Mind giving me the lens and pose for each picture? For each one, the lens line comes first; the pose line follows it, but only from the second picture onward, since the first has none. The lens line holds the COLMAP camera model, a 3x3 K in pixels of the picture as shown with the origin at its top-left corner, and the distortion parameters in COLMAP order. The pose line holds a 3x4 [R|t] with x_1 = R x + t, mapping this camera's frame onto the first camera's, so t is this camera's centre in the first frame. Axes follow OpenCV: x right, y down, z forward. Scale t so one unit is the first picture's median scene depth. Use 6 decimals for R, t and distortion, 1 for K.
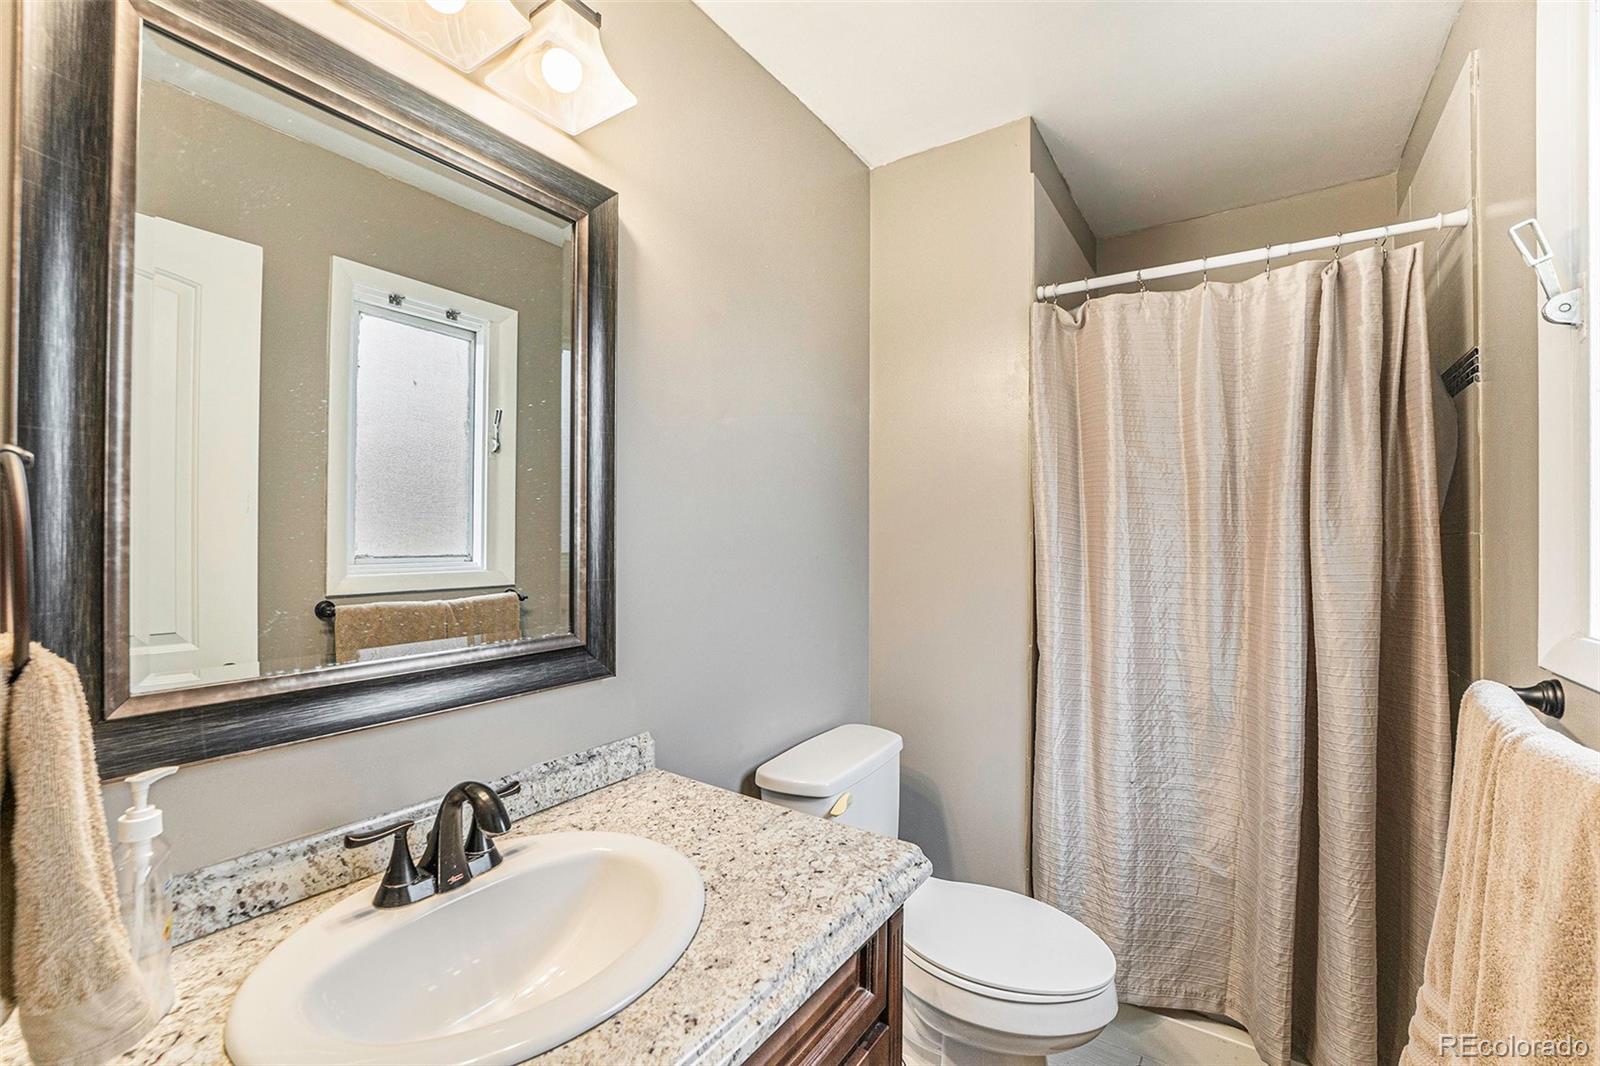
lens RADIAL K [[653.6, 0, 805.4], [0, 653.6, 533.0], [0, 0, 1]] dist [-0.025615, 0.000207]
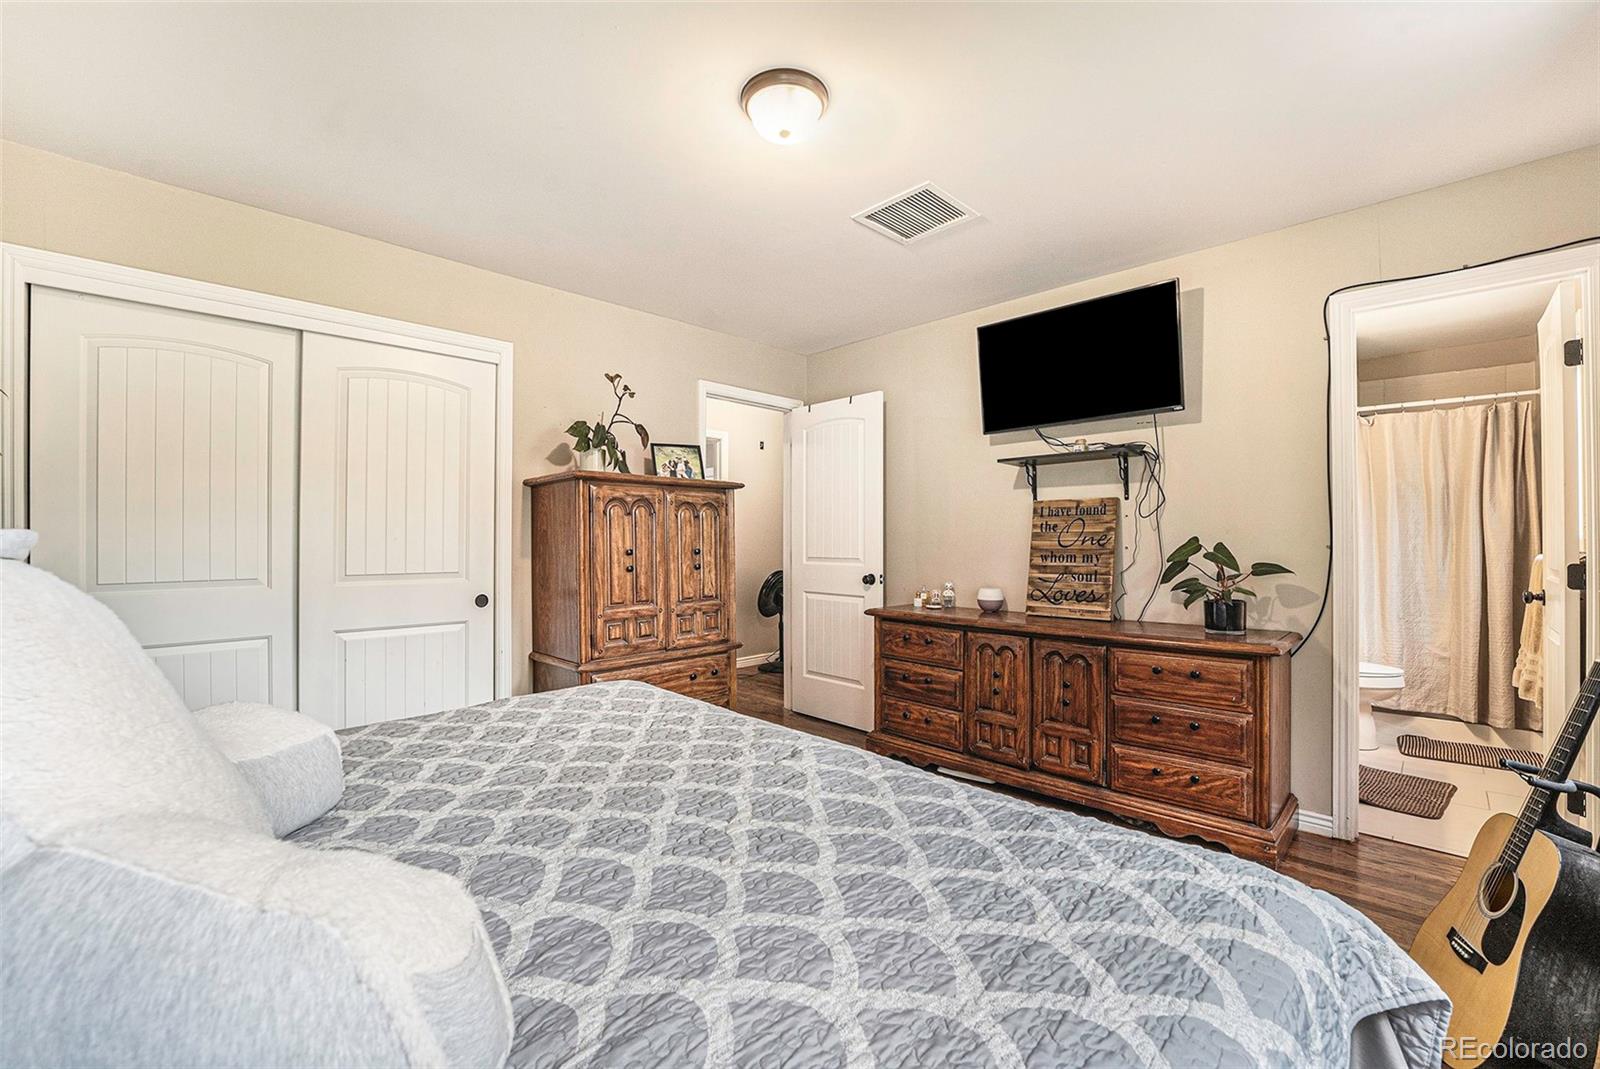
lens RADIAL K [[653.6, 0, 794.9], [0, 653.6, 536.5], [0, 0, 1]] dist [-0.025615, 0.000207]
pose [[0.981273, -0.006408, -0.192518, -1.262255], [0.006586, 0.999978, 0.000286, 0.067715], [0.192512, -0.001549, 0.981293, -1.784139]]
